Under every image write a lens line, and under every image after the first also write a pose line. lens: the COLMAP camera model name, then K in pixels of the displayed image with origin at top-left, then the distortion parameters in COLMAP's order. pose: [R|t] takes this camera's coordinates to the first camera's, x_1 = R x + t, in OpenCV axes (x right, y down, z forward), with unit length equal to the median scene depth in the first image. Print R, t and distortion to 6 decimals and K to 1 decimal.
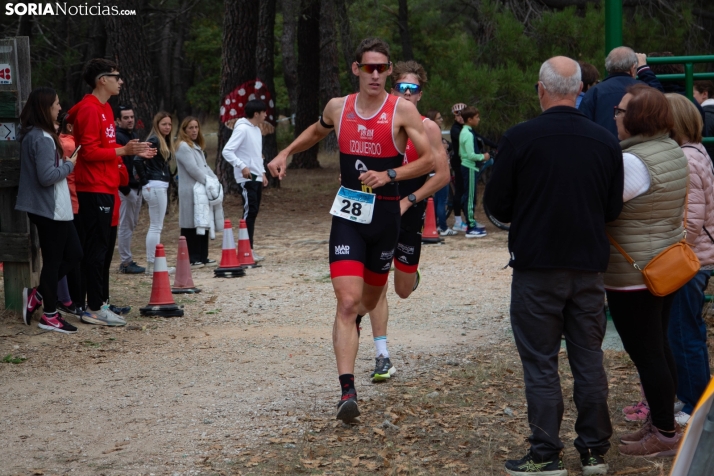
lens RADIAL K [[2329.4, 0, 355.0], [0, 2329.4, 208.6], [0, 0, 1]] dist [0.674297, -0.104287]
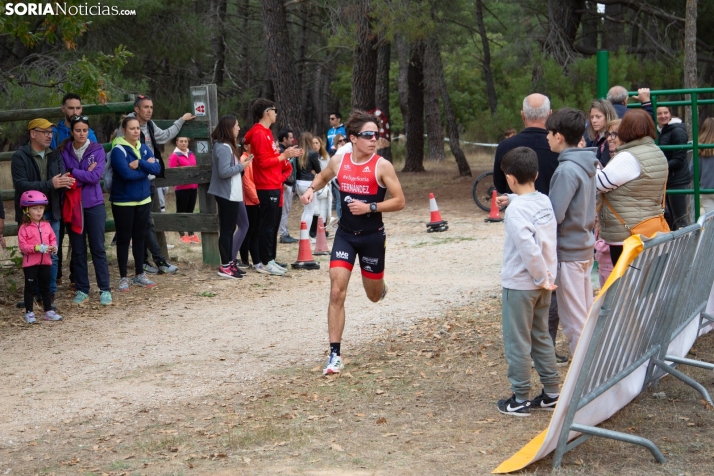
lens RADIAL K [[1901.3, 0, 357.0], [0, 1901.3, 238.0], [0, 0, 1]] dist [0.634727, -0.219504]
pose [[0.997355, -0.005108, -0.072503, 0.035924], [0.006147, 0.999881, 0.014114, 0.008346], [0.072423, -0.014523, 0.997268, -0.195805]]
